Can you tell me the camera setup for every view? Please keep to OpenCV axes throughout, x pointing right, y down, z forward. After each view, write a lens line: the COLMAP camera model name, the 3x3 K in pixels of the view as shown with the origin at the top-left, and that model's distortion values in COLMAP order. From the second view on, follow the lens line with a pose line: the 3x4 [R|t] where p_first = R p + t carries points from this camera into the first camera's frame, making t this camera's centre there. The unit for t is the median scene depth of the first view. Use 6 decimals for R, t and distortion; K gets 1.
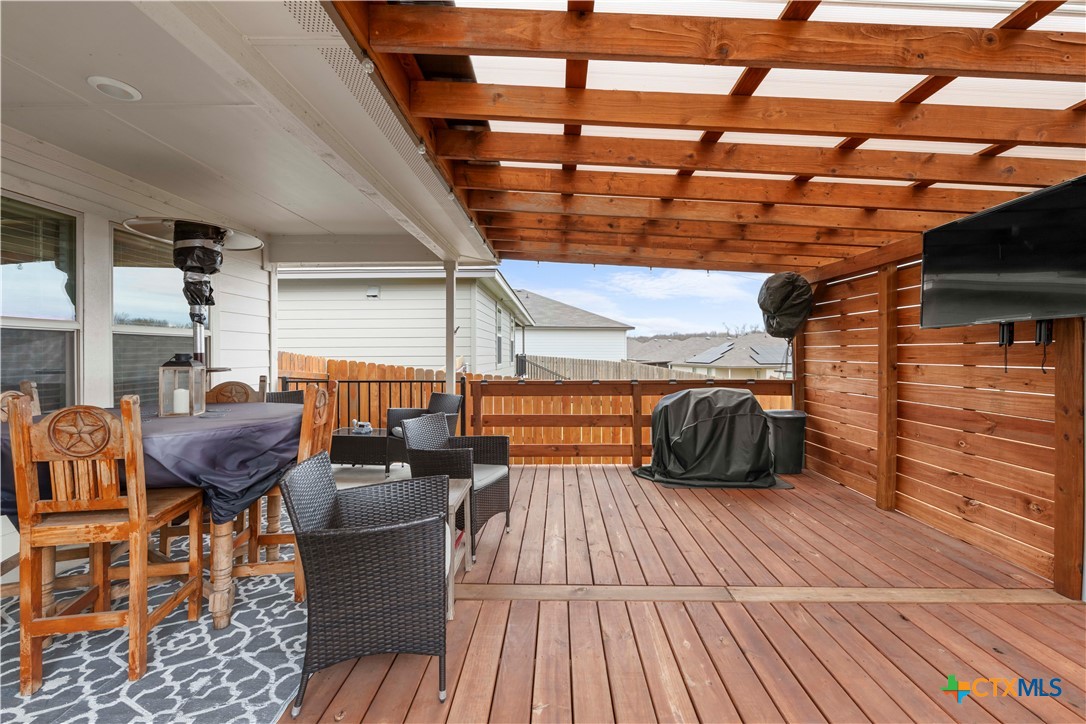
lens RADIAL K [[435.0, 0, 544.3], [0, 435.0, 360.0], [0, 0, 1]] dist [-0.003543, -0.000236]
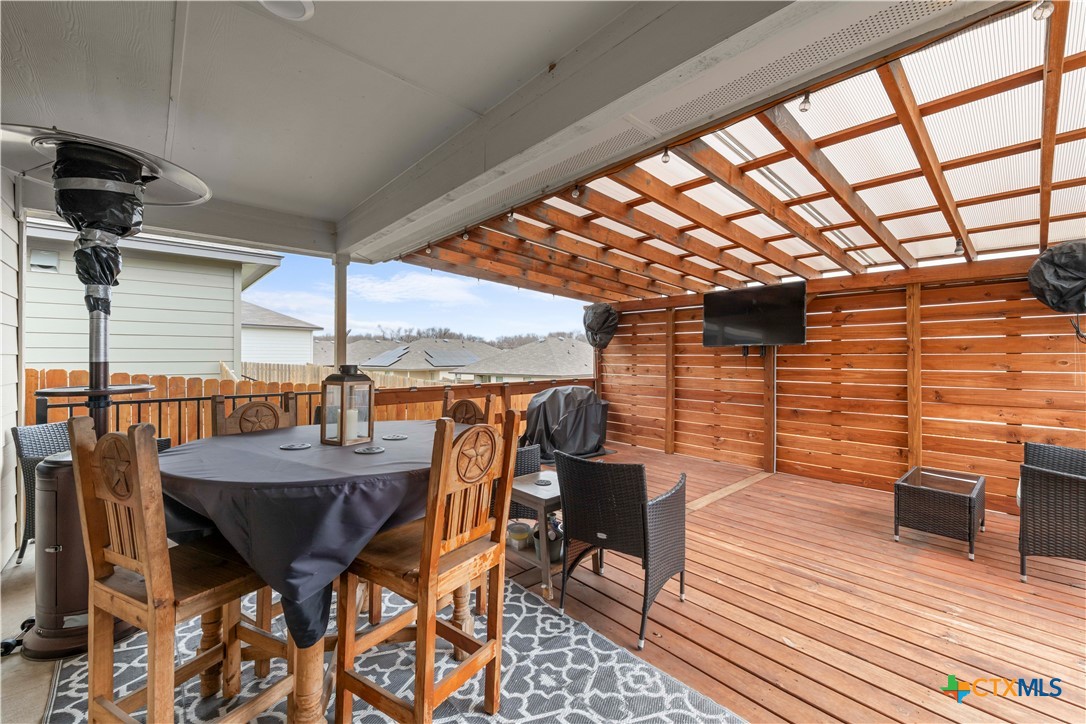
lens RADIAL K [[435.0, 0, 547.2], [0, 435.0, 359.8], [0, 0, 1]] dist [-0.003543, -0.000236]
pose [[0.729127, -0.001159, 0.684378, -0.688368], [0.005789, 0.999973, -0.004474, -0.011381], [-0.684354, 0.007224, 0.729114, 0.103225]]
